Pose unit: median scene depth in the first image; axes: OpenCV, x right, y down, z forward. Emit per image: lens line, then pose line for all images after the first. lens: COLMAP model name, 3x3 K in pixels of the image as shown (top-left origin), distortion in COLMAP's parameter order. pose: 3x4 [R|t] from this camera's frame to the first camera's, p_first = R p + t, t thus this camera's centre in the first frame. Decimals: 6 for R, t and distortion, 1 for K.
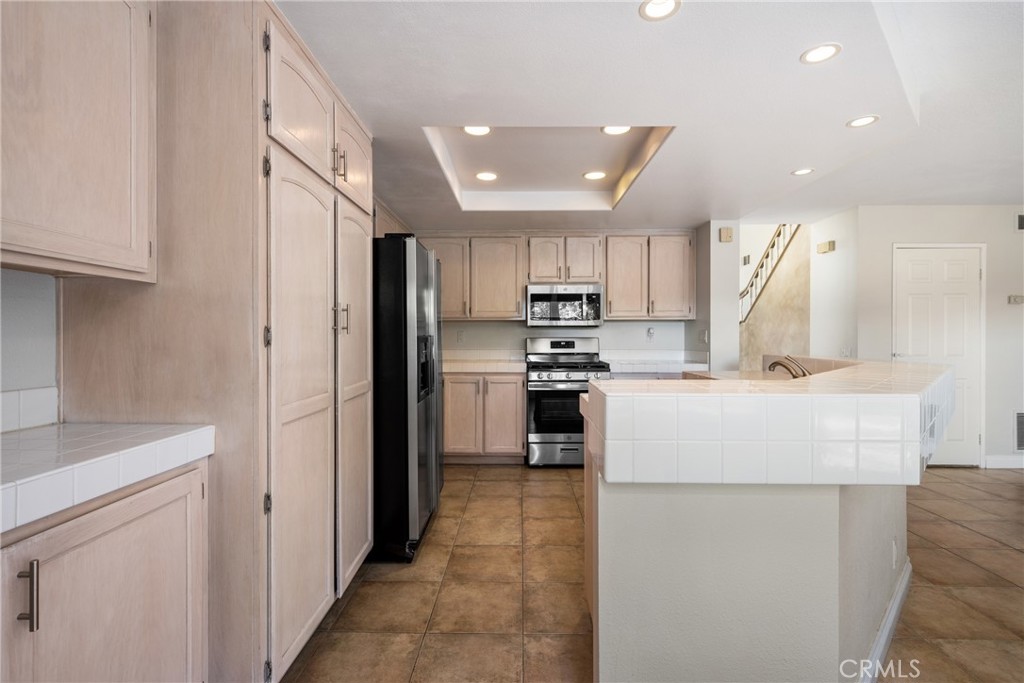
lens RADIAL K [[465.3, 0, 511.9], [0, 465.3, 339.4], [0, 0, 1]] dist [-0.001886, 0.001284]
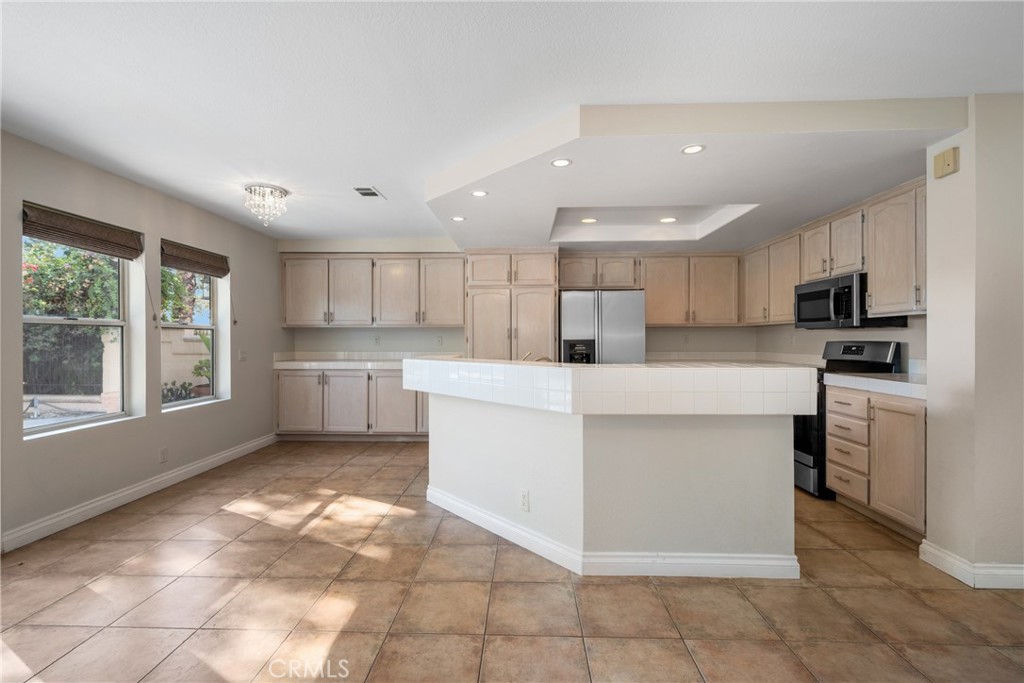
lens RADIAL K [[444.0, 0, 510.8], [0, 444.0, 342.7], [0, 0, 1]] dist [0.001684, -0.001034]
pose [[-0.015765, 0.007166, -0.999850, 0.947737], [-0.007099, 0.999948, 0.007279, -0.003361], [0.999851, 0.007213, -0.015713, 0.439068]]
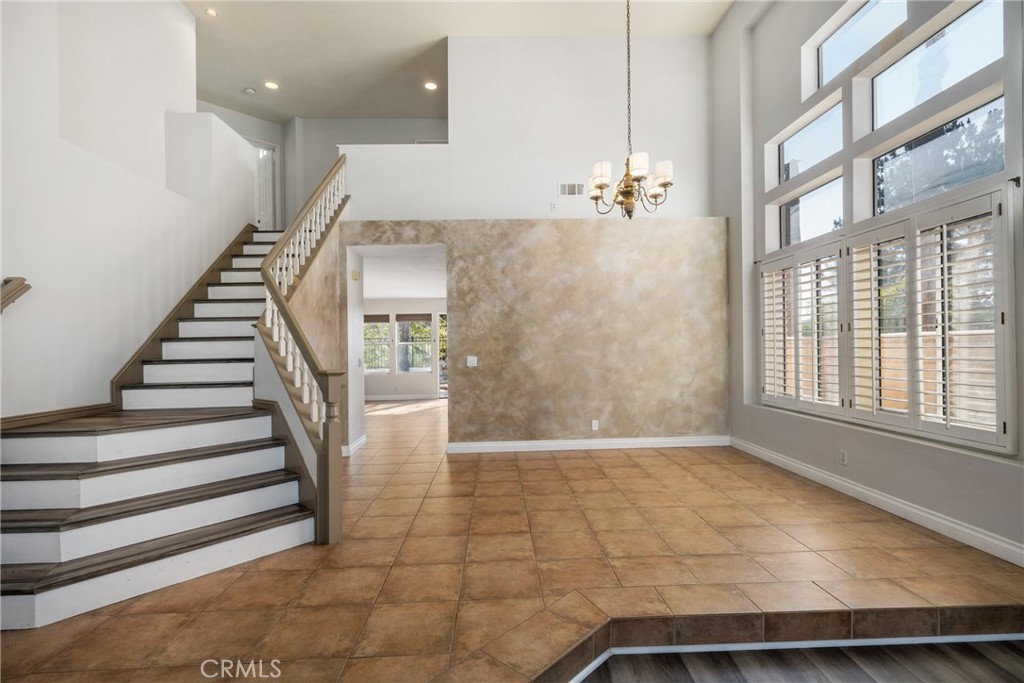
lens RADIAL K [[465.3, 0, 513.9], [0, 465.3, 344.5], [0, 0, 1]] dist [-0.001886, 0.001284]
pose [[-0.997692, 0.019793, -0.064954, 0.380049], [0.019505, 0.999797, 0.005074, -0.021337], [0.065042, 0.003796, -0.997875, 2.252529]]
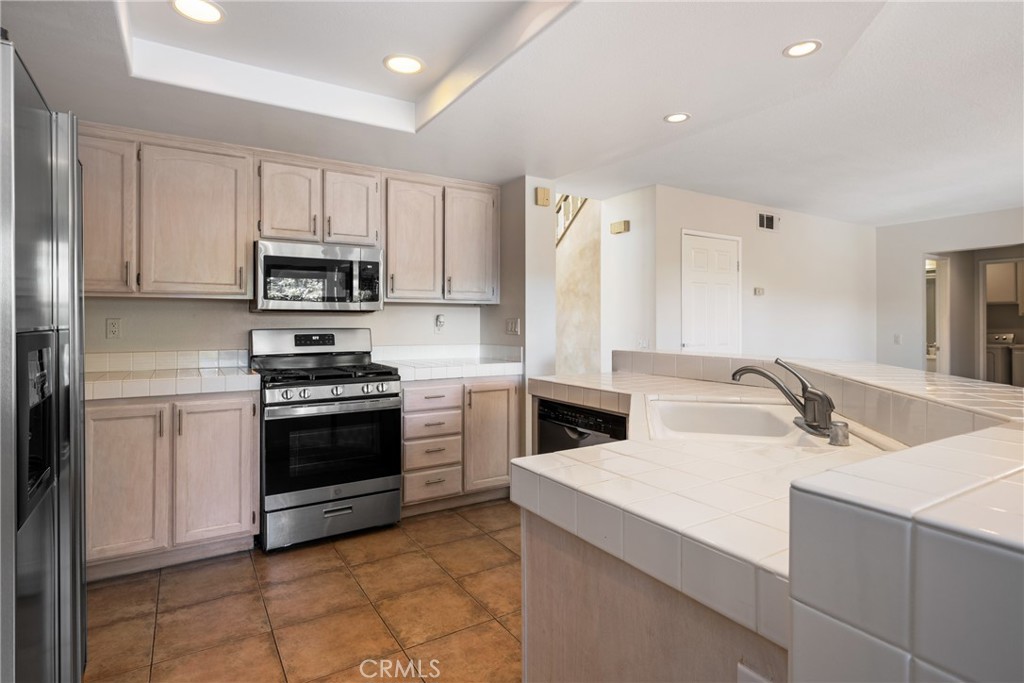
lens RADIAL K [[530.2, 0, 511.2], [0, 530.2, 320.2], [0, 0, 1]] dist [0.001379, -0.001082]
pose [[0.840891, 0.003406, 0.541194, -0.060665], [0.003672, 0.999921, -0.011998, -0.006295], [-0.541192, 0.012076, 0.840812, 0.262553]]
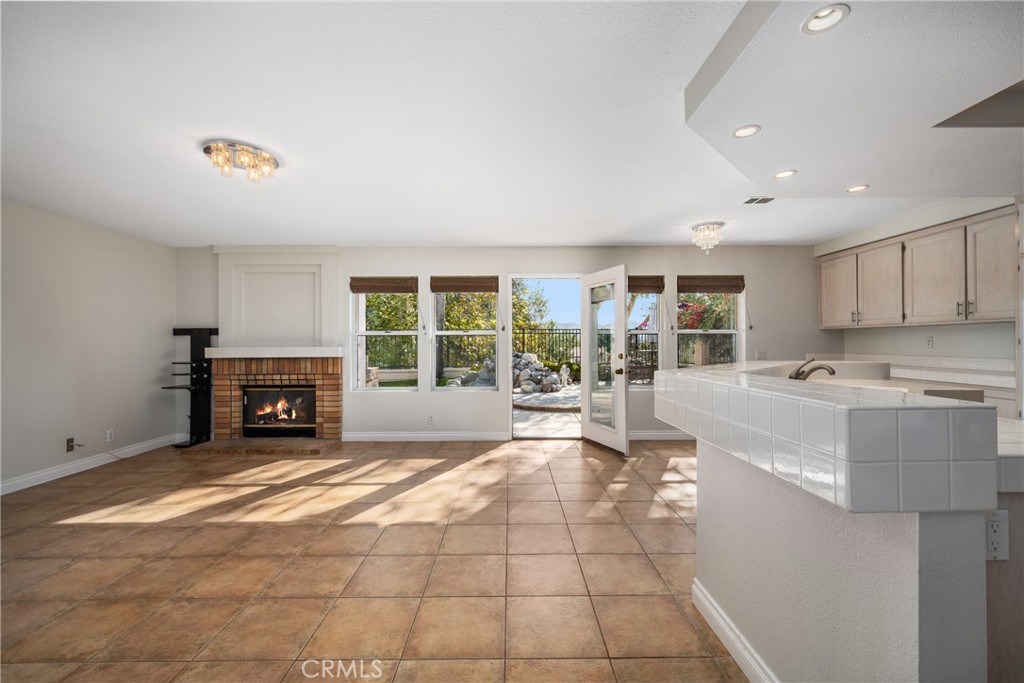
lens RADIAL K [[427.9, 0, 515.8], [0, 427.9, 345.0], [0, 0, 1]] dist [-0.007314, 0.002121]
pose [[-0.999495, 0.005210, -0.031339, 0.637412], [0.004831, 0.999914, 0.012162, -0.007406], [0.031399, 0.012004, -0.999435, 0.948256]]
